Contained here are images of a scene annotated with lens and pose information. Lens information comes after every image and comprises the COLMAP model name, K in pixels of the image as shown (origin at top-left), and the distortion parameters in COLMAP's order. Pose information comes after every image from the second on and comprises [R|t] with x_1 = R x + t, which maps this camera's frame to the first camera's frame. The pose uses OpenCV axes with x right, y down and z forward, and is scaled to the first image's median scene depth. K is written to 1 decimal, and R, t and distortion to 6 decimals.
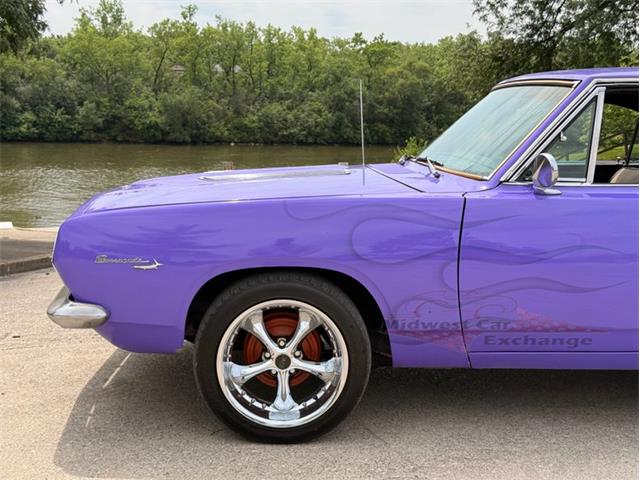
lens RADIAL K [[886.4, 0, 326.1], [0, 886.4, 262.7], [0, 0, 1]] dist [0.094308, 0.000000]
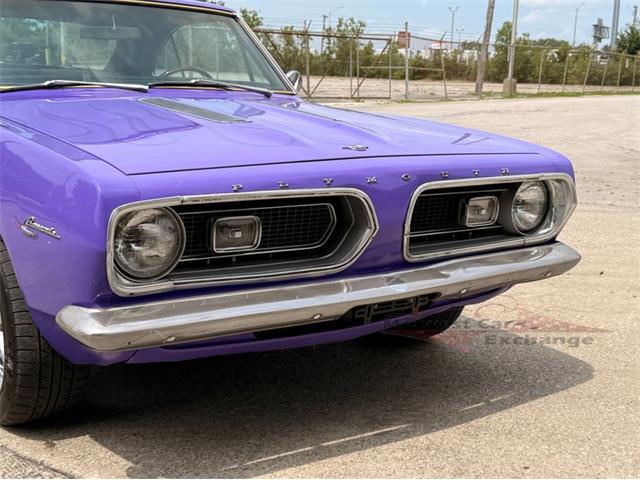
lens RADIAL K [[886.4, 0, 311.0], [0, 886.4, 235.1], [0, 0, 1]] dist [0.094308, 0.000000]
pose [[-0.508453, -0.181767, 0.841687, -0.849568], [0.113684, 0.954741, 0.274856, -0.225042], [-0.853553, 0.235437, -0.464777, 1.487785]]
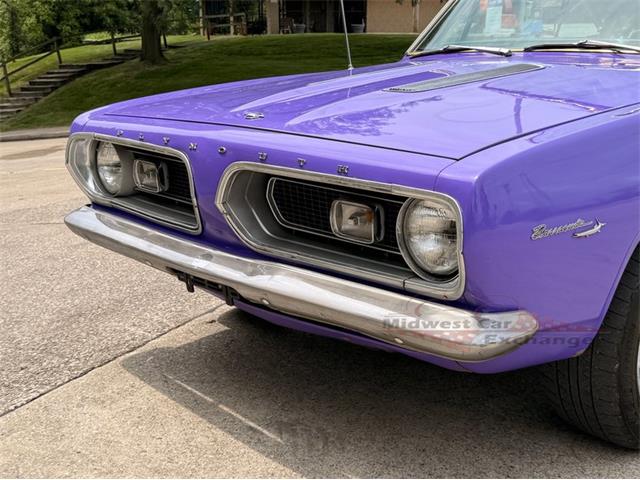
lens RADIAL K [[886.4, 0, 309.7], [0, 886.4, 235.0], [0, 0, 1]] dist [0.094308, 0.000000]
pose [[0.792535, -0.161062, 0.588173, -0.625746], [0.123224, 0.986893, 0.104206, -0.067675], [-0.597247, -0.010110, 0.801993, 0.548401]]
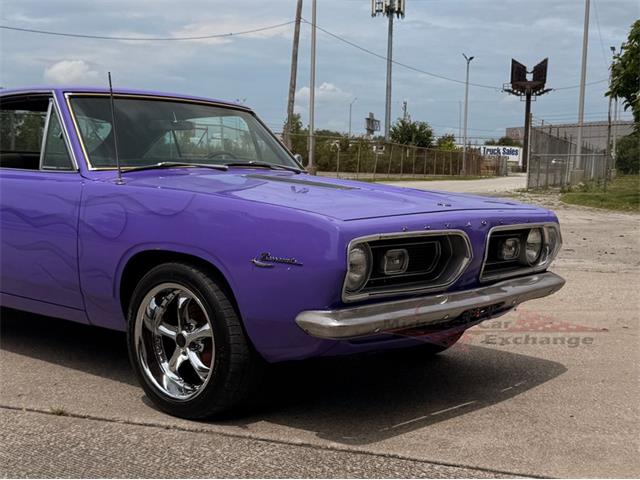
lens RADIAL K [[886.4, 0, 314.8], [0, 886.4, 240.4], [0, 0, 1]] dist [0.094308, 0.000000]
pose [[-0.703288, -0.089166, 0.705291, -0.882896], [0.088876, 0.973291, 0.211672, -0.283910], [-0.705328, 0.211550, -0.676579, 1.926692]]
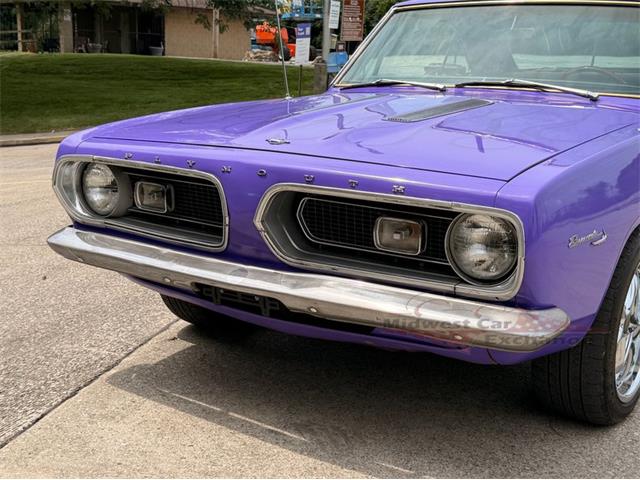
lens RADIAL K [[886.4, 0, 318.9], [0, 886.4, 238.0], [0, 0, 1]] dist [0.094308, 0.000000]
pose [[0.621458, -0.157443, 0.767464, -0.800235], [0.113299, 0.987362, 0.110810, -0.090126], [-0.775212, 0.018089, 0.631443, 0.626085]]
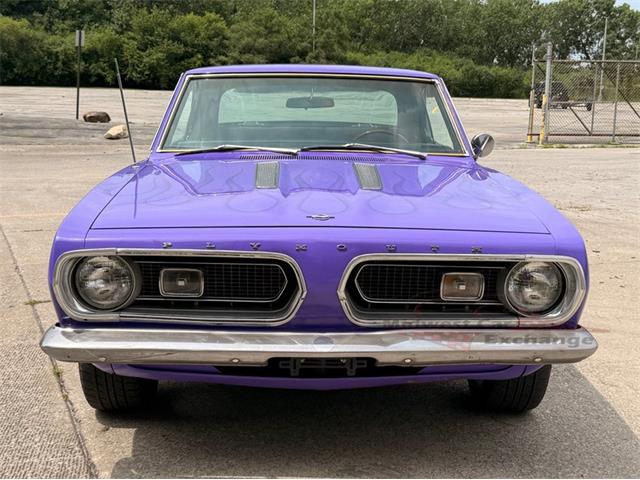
lens RADIAL K [[886.4, 0, 317.6], [0, 886.4, 235.4], [0, 0, 1]] dist [0.094308, 0.000000]
pose [[0.049786, -0.168949, 0.984367, -1.042059], [0.150602, 0.975590, 0.159825, -0.203516], [-0.987340, 0.140290, 0.074015, 1.053754]]
